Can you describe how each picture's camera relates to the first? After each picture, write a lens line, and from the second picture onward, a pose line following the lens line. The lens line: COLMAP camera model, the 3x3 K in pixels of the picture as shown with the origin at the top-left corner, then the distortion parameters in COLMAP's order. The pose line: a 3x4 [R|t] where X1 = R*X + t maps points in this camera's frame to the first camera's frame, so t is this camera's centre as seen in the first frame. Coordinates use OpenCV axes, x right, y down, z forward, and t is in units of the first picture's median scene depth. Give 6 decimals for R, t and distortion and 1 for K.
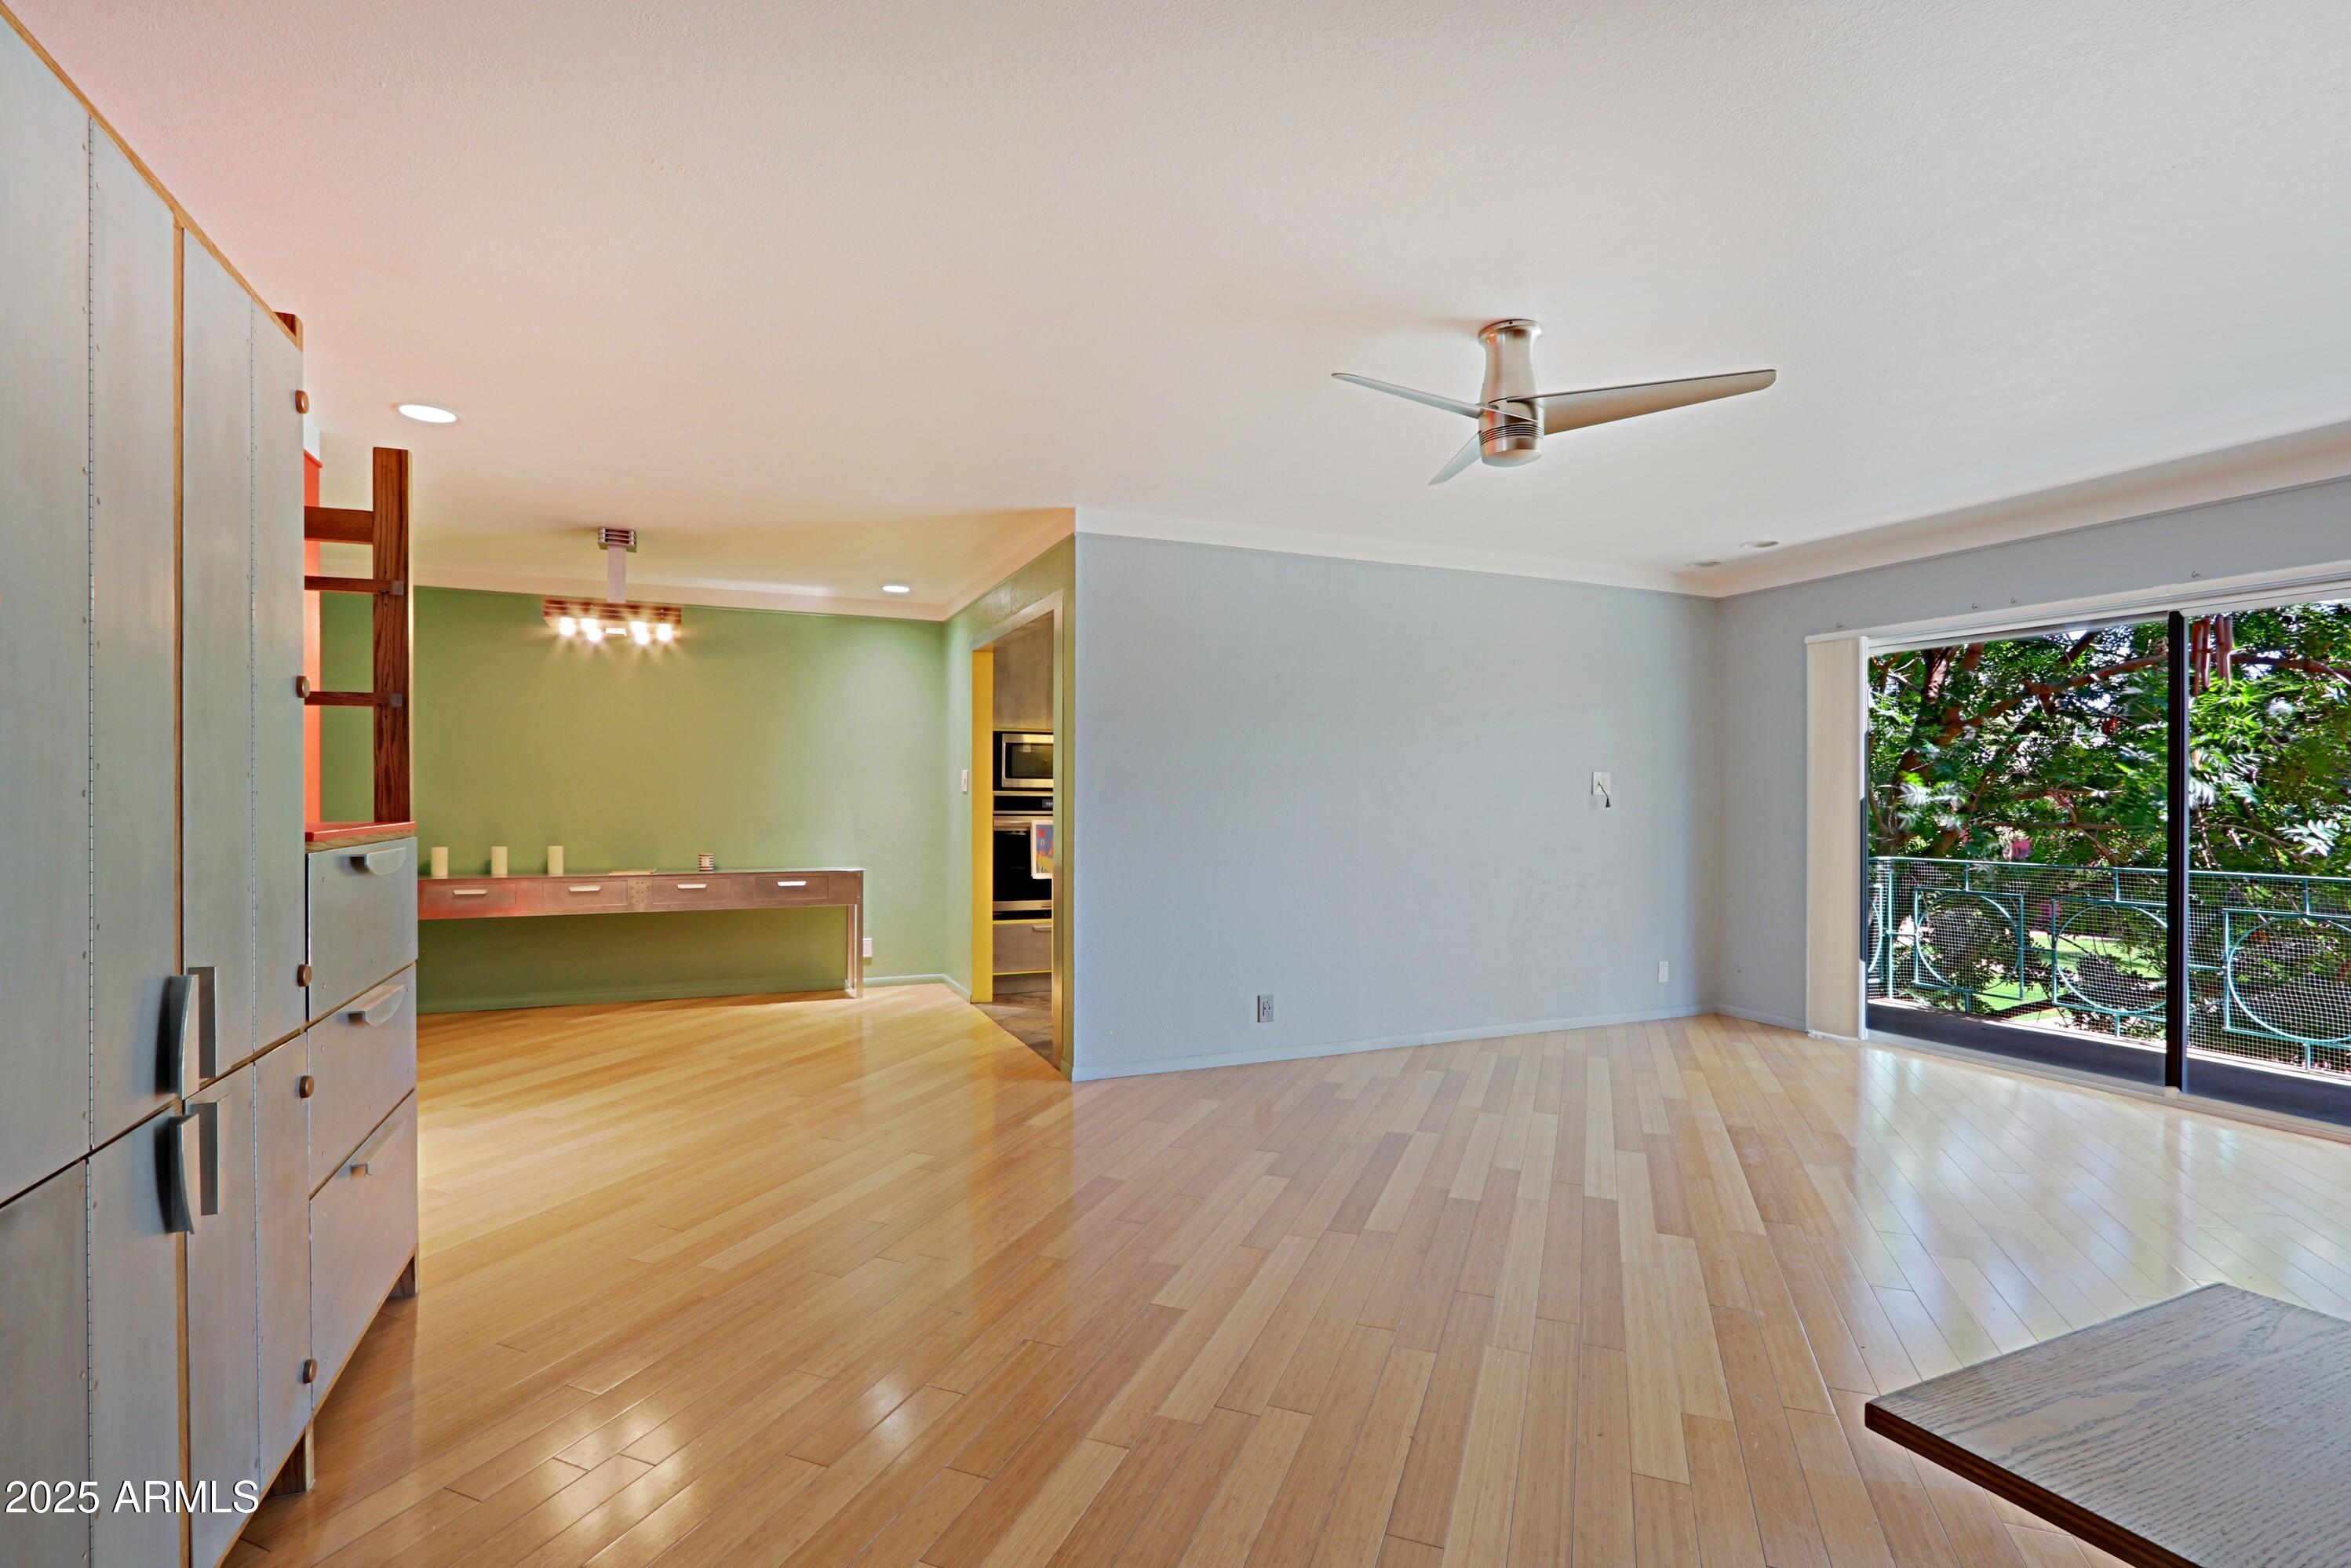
lens RADIAL K [[1092.9, 0, 1163.8], [0, 1092.9, 795.9], [0, 0, 1]] dist [-0.013861, 0.000447]
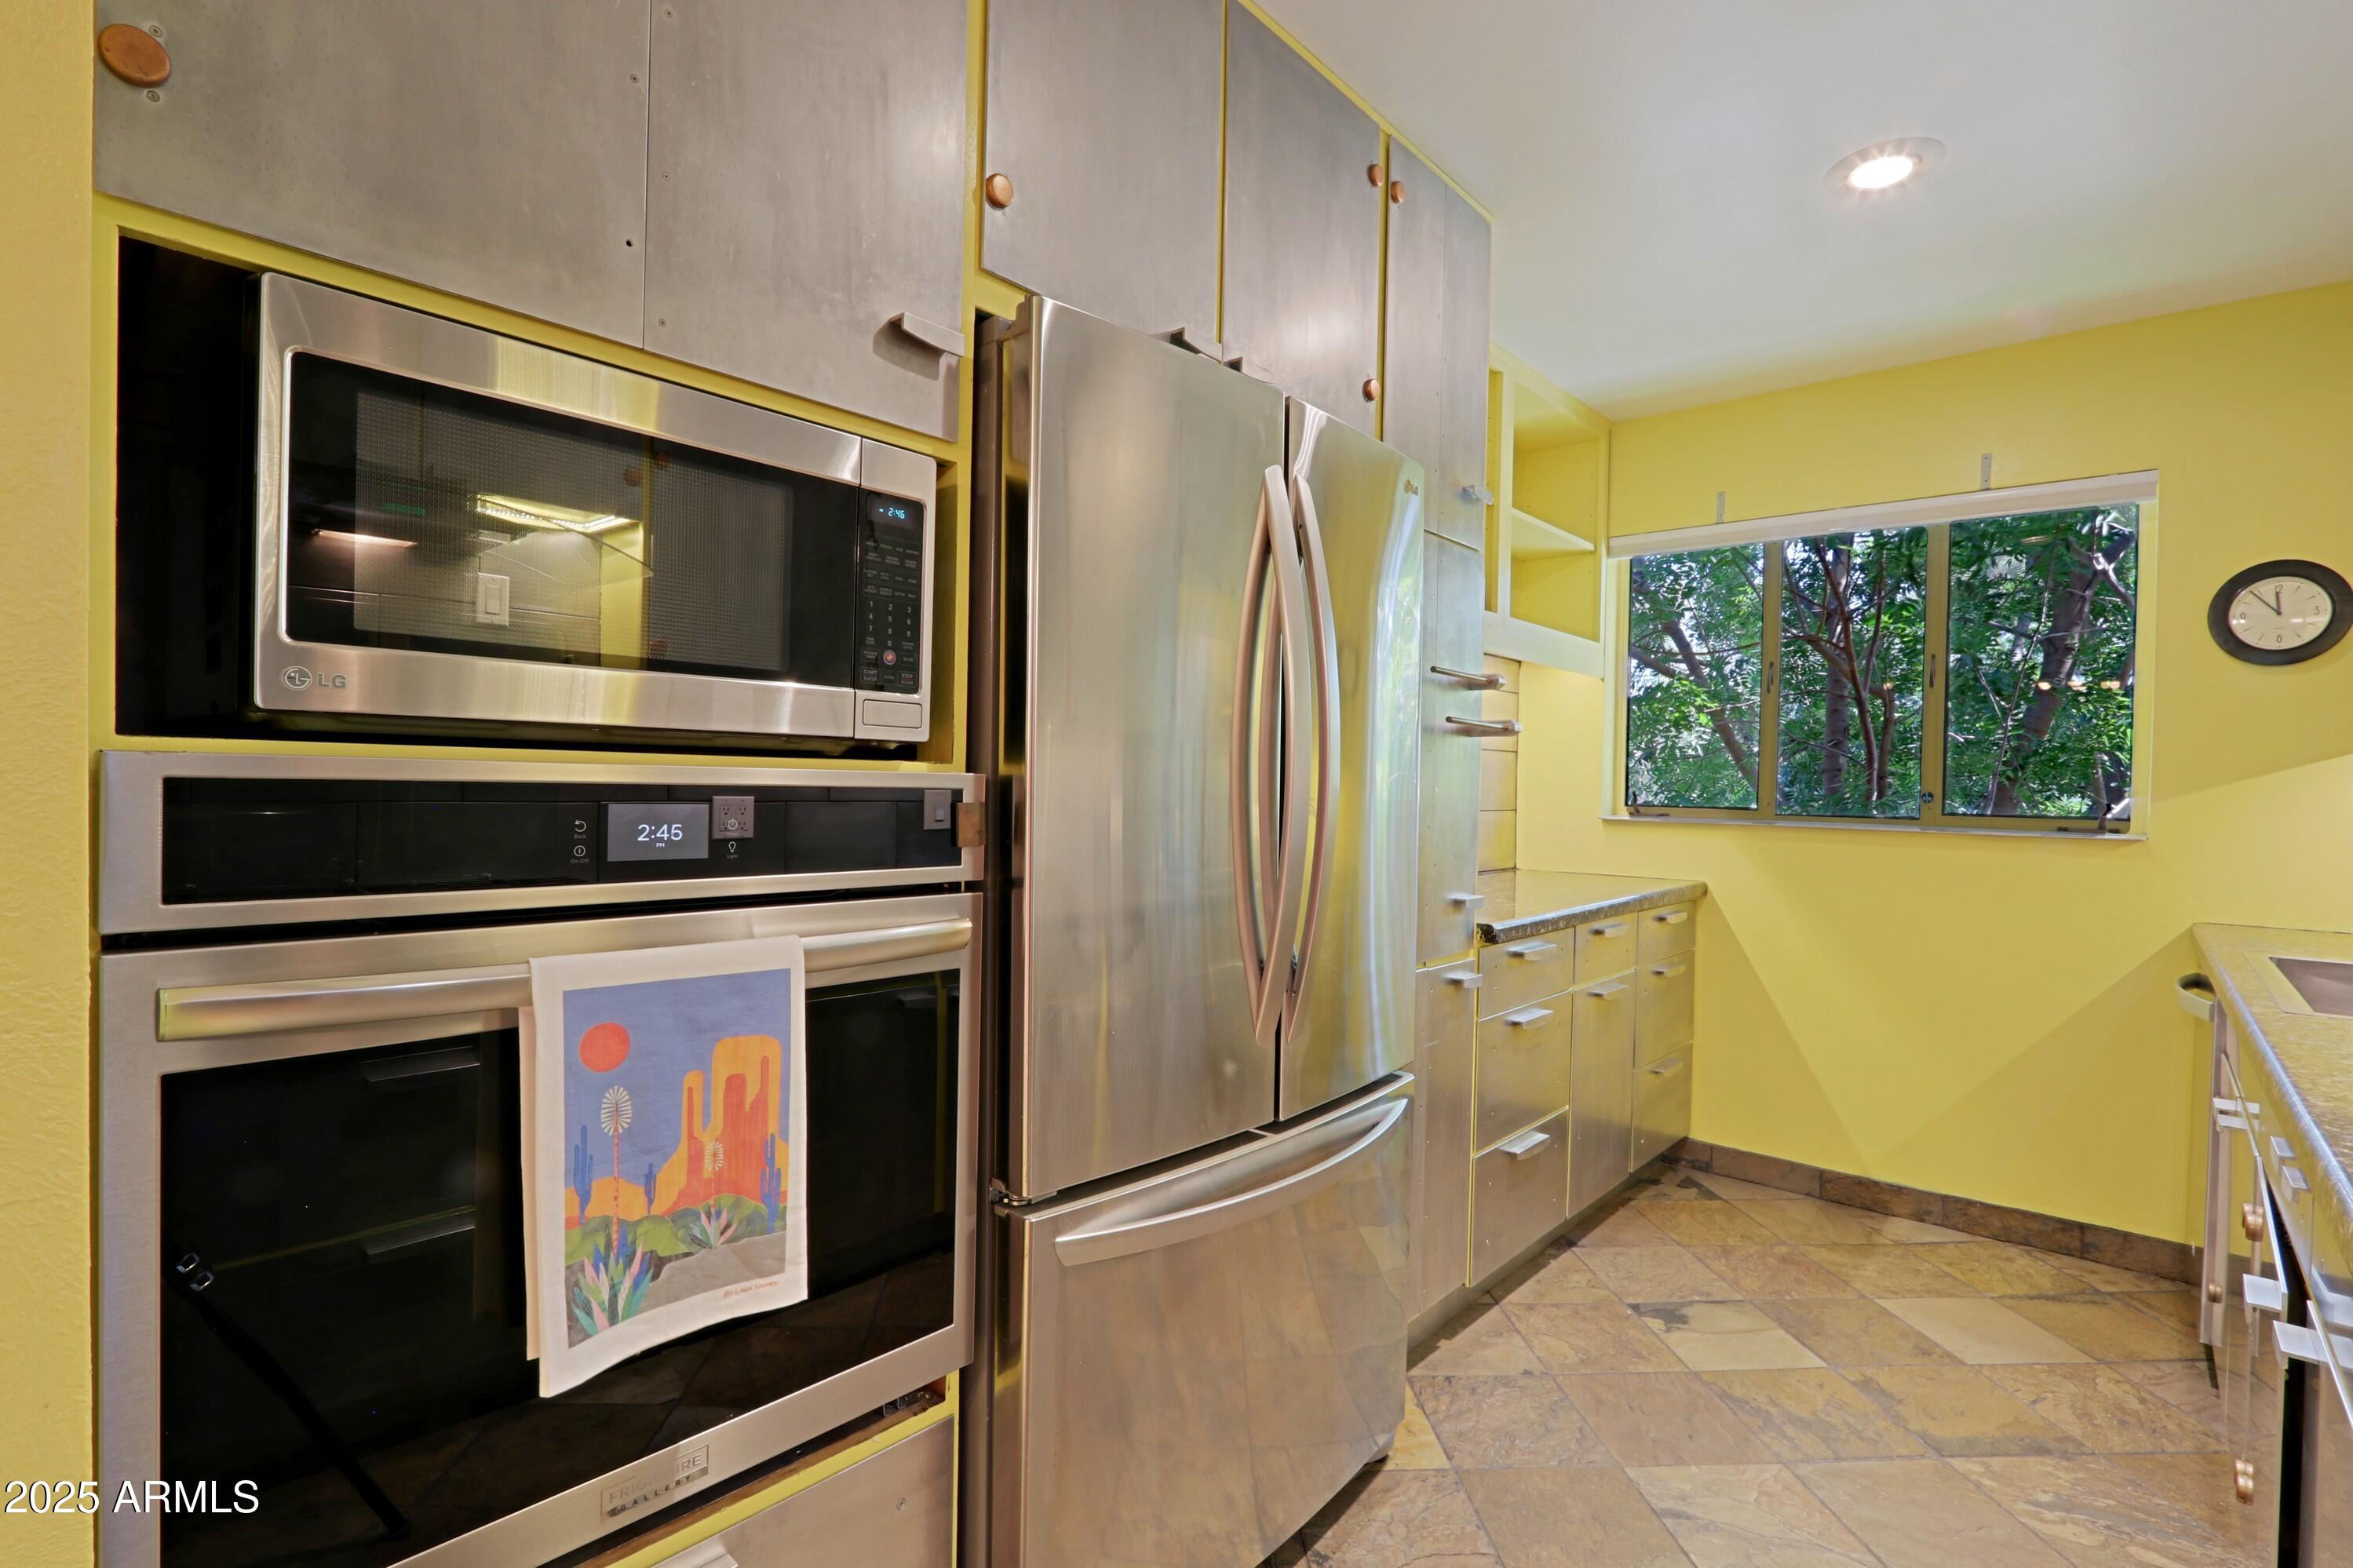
lens RADIAL K [[1085.3, 0, 1150.8], [0, 1085.3, 798.7], [0, 0, 1]] dist [-0.019817, 0.001582]
pose [[0.907300, 0.006700, 0.420430, -0.108241], [-0.016434, 0.999674, 0.019535, -0.002536], [-0.420162, -0.024633, 0.907115, 0.852135]]
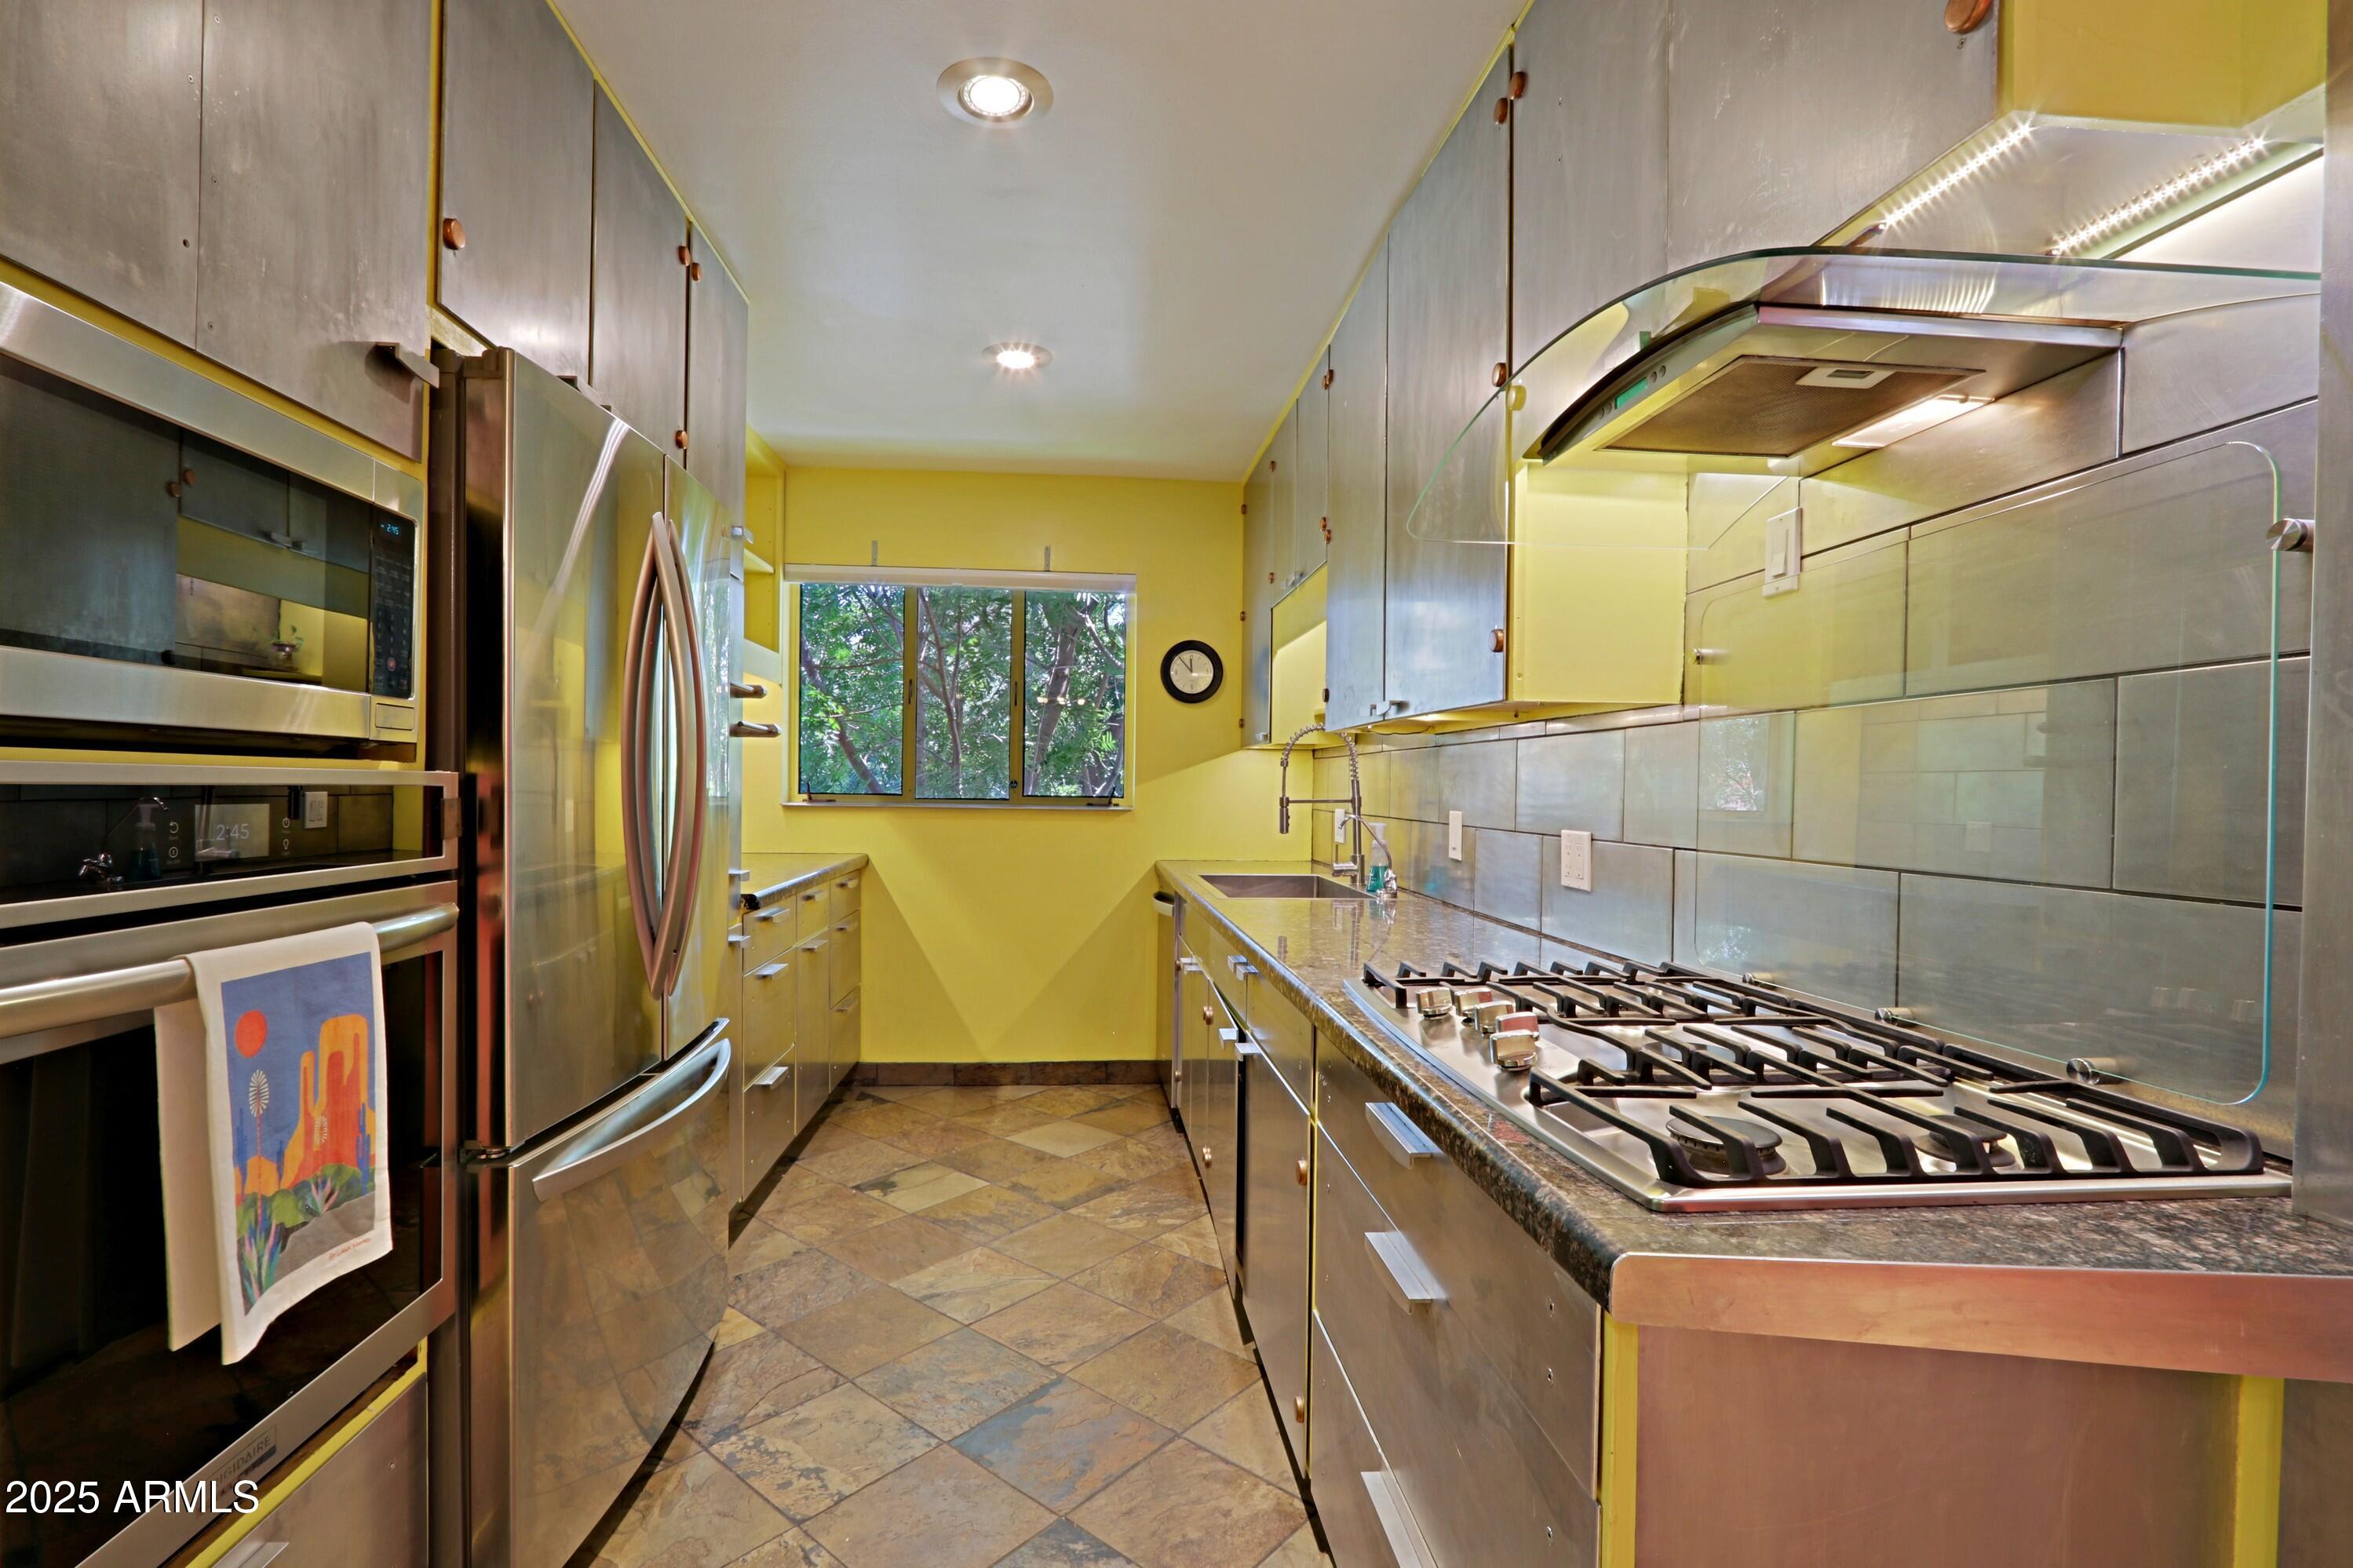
lens RADIAL K [[1085.3, 0, 1150.8], [0, 1085.3, 798.7], [0, 0, 1]] dist [-0.019817, 0.001582]
pose [[0.316847, -0.011307, 0.948409, -0.211691], [-0.014091, 0.999762, 0.016626, -0.002903], [-0.948372, -0.018632, 0.316613, 0.844880]]
